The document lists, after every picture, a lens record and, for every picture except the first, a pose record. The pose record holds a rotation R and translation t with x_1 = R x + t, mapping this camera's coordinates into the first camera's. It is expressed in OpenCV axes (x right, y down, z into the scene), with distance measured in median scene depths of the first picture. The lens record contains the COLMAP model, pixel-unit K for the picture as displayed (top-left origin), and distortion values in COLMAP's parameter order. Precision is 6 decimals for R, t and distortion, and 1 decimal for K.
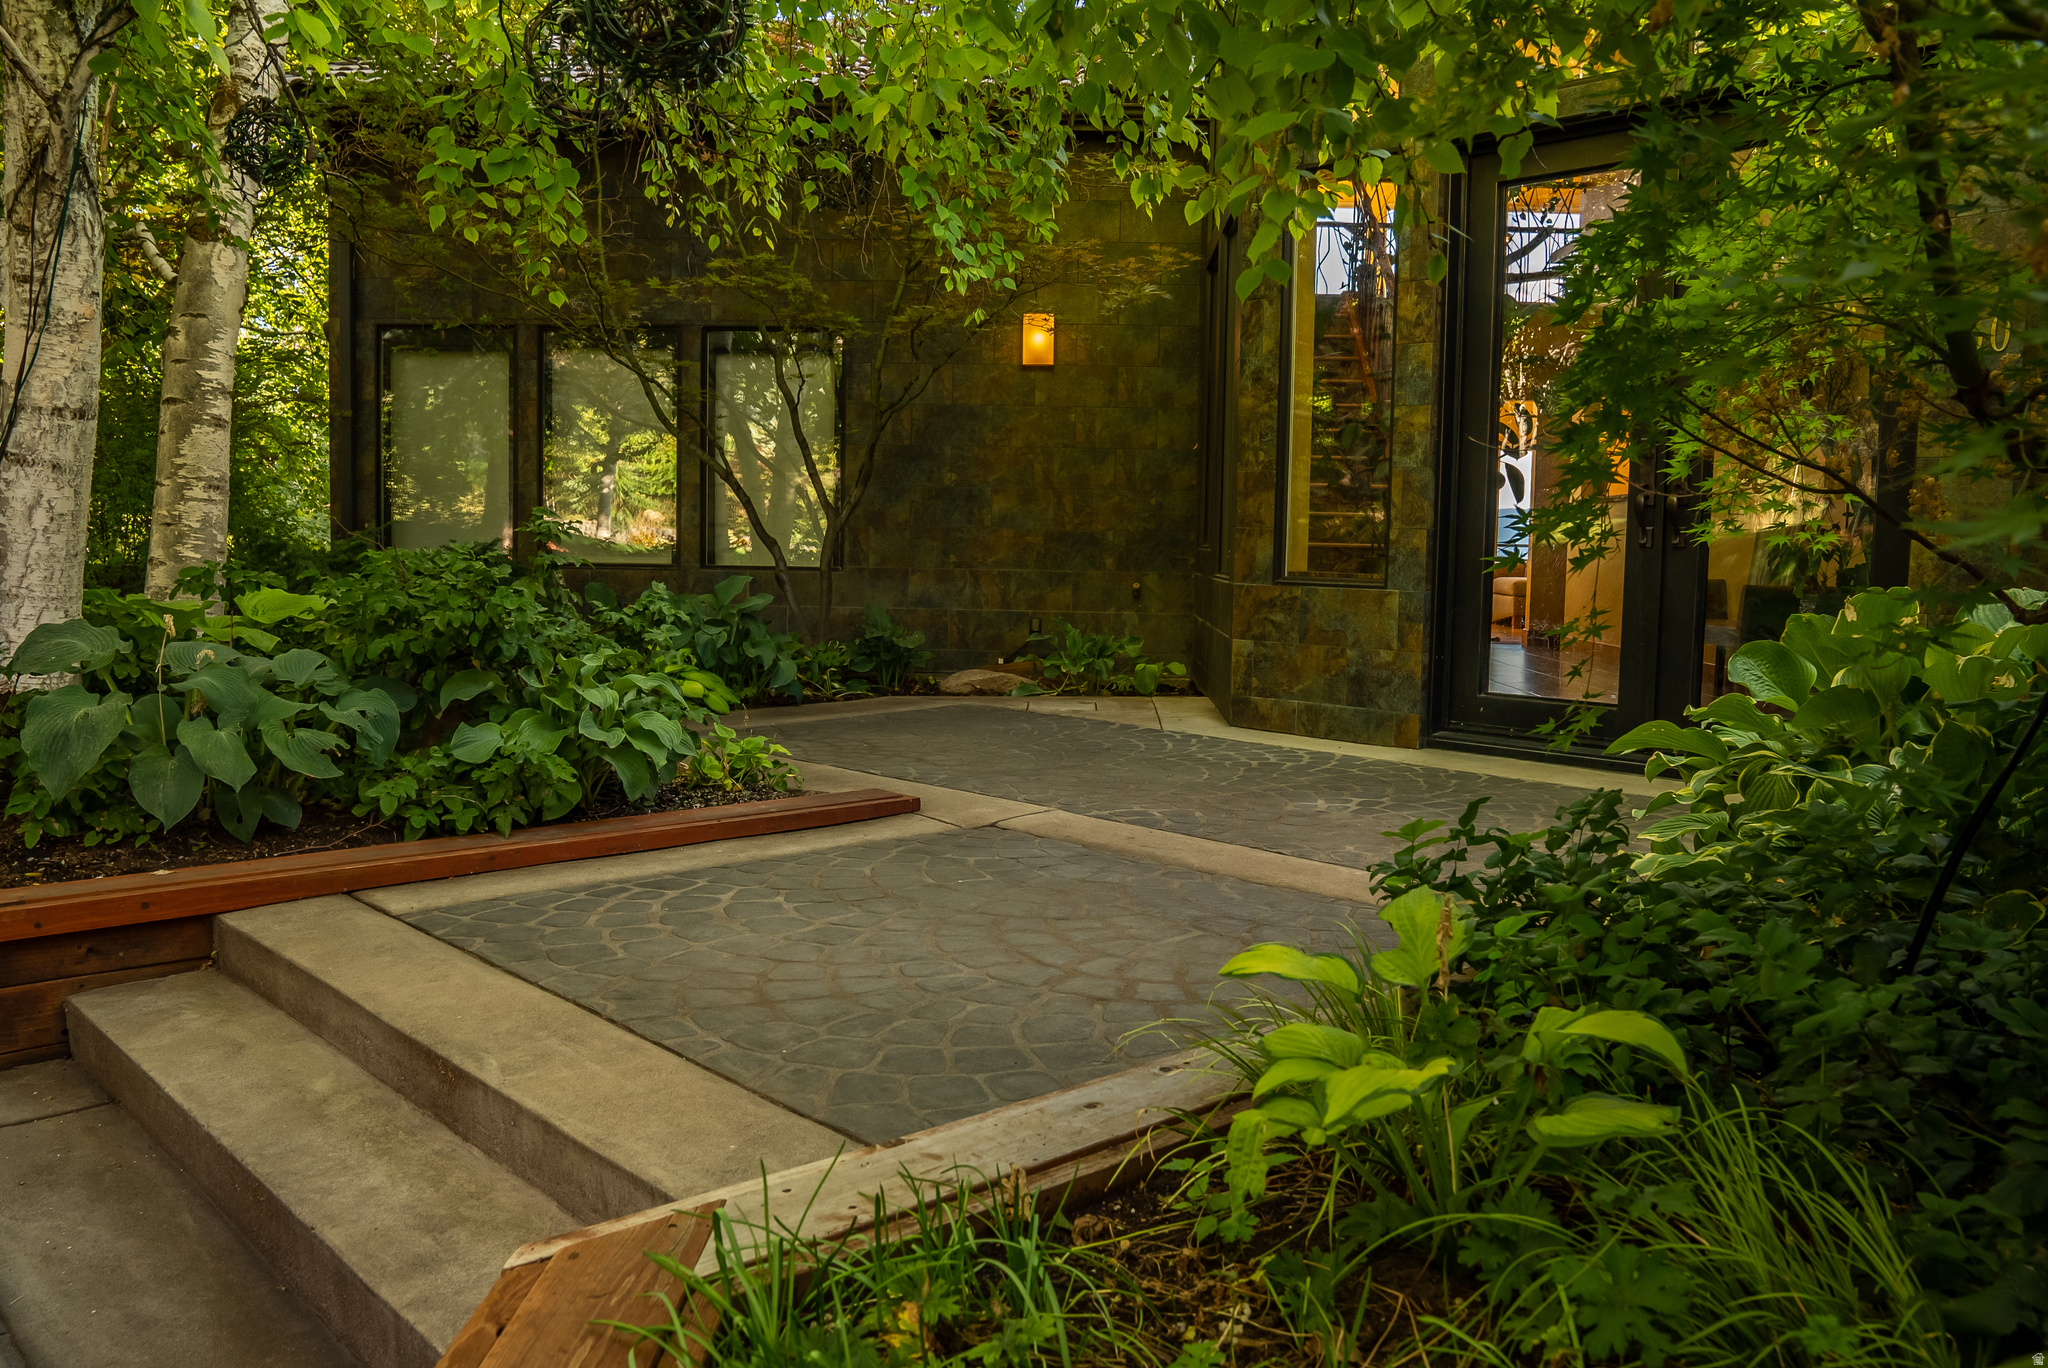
lens RADIAL K [[1581.5, 0, 1024.0], [0, 1581.5, 684.0], [0, 0, 1]] dist [-0.068220, -0.001666]
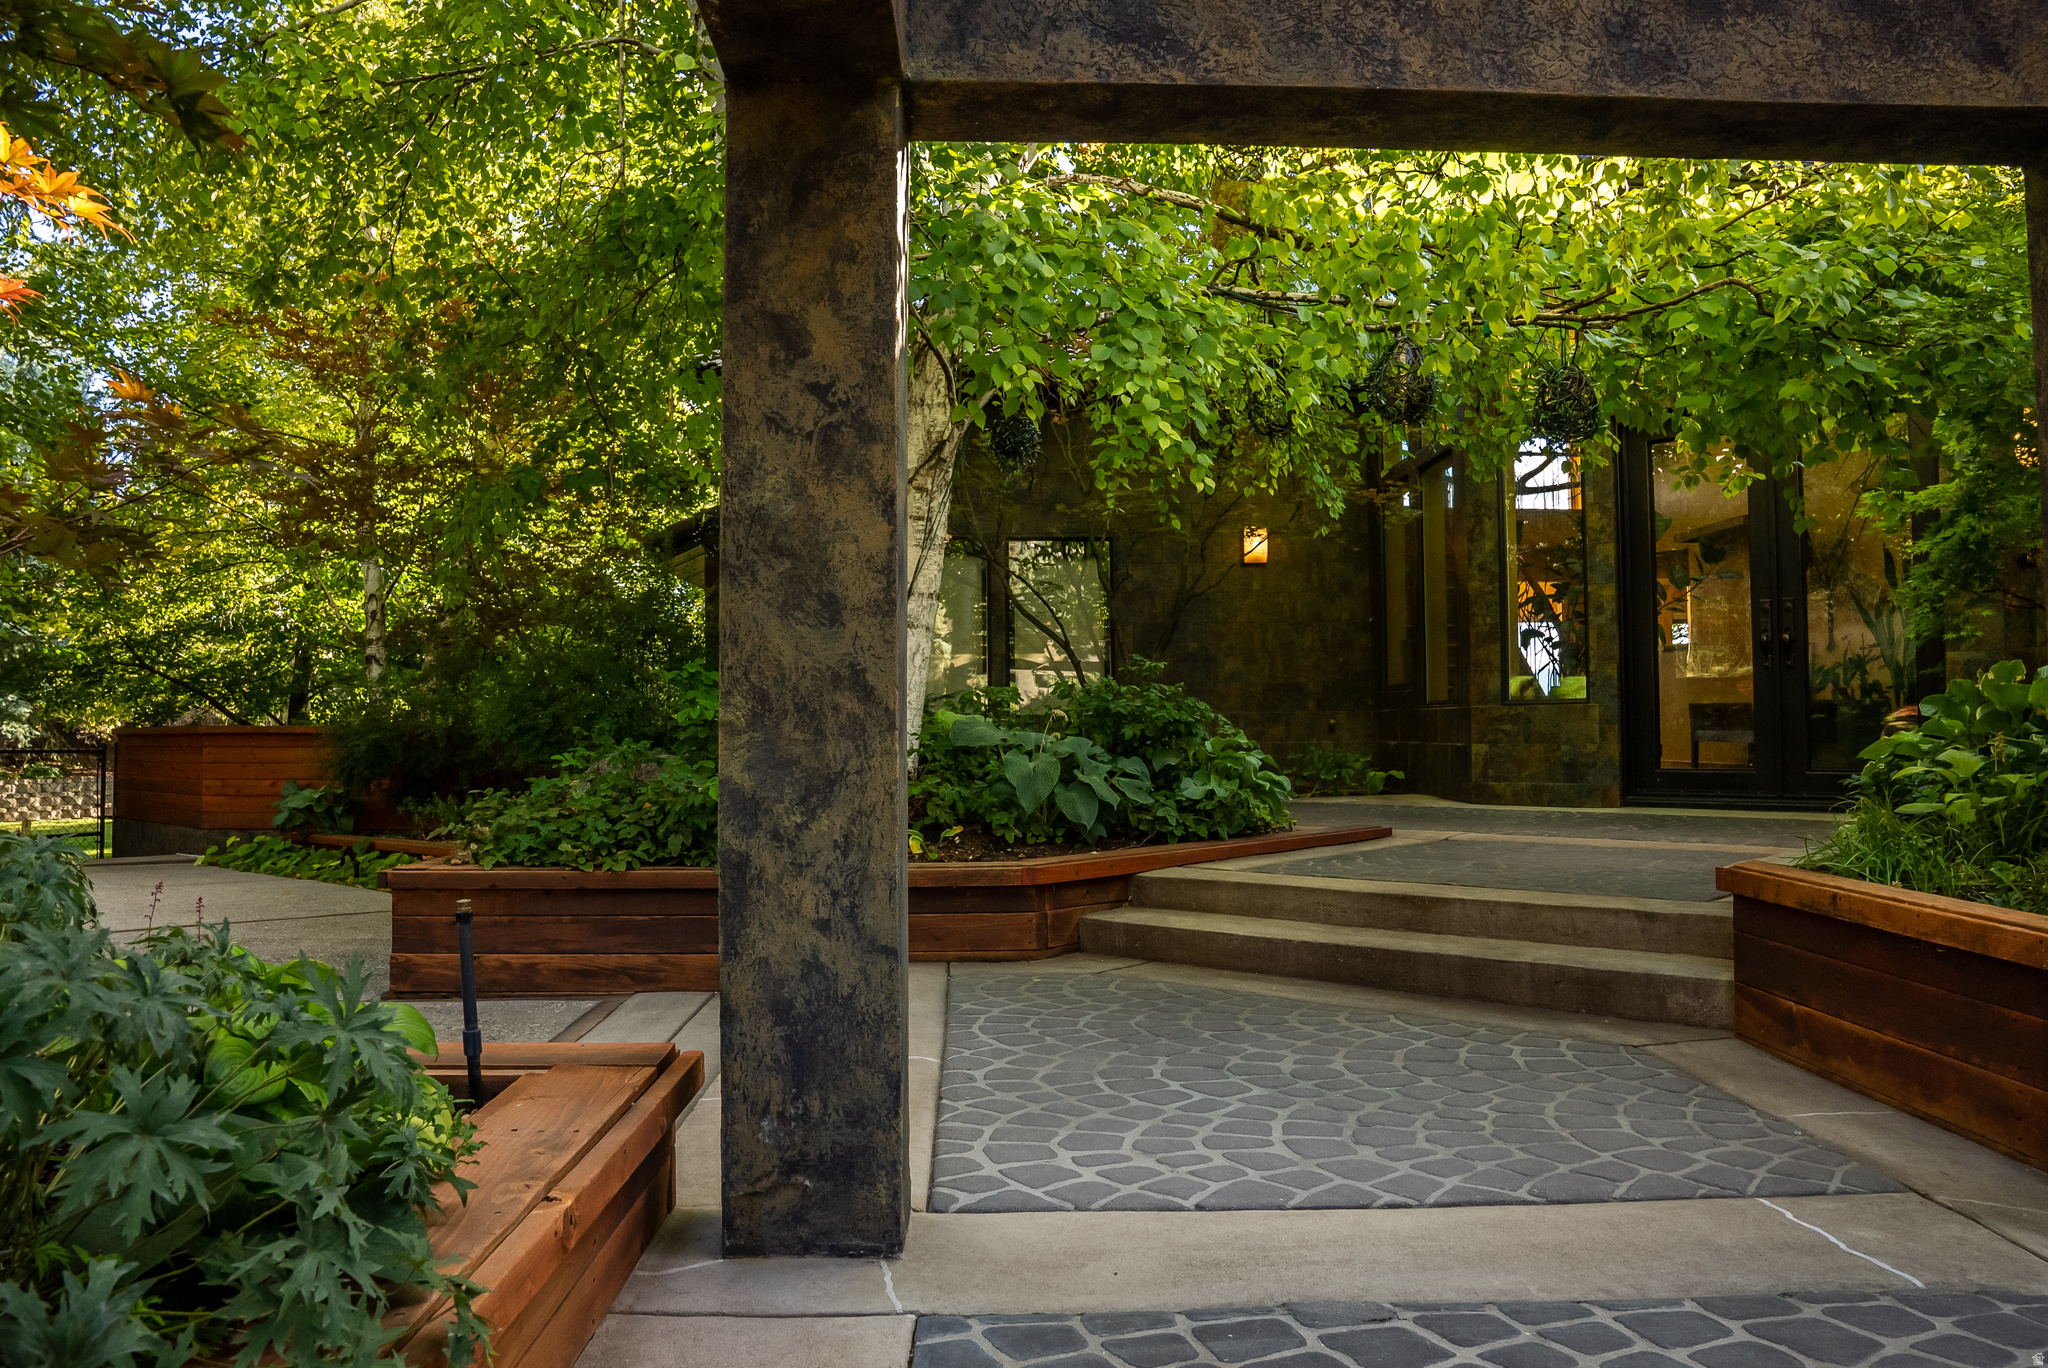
lens RADIAL K [[1453.6, 0, 1024.0], [0, 1453.6, 684.0], [0, 0, 1]] dist [-0.102681, 0.004404]
pose [[0.998394, -0.025908, 0.050373, -0.361264], [0.031674, 0.992595, -0.117265, 0.061738], [-0.046962, 0.118672, 0.991822, -0.324229]]
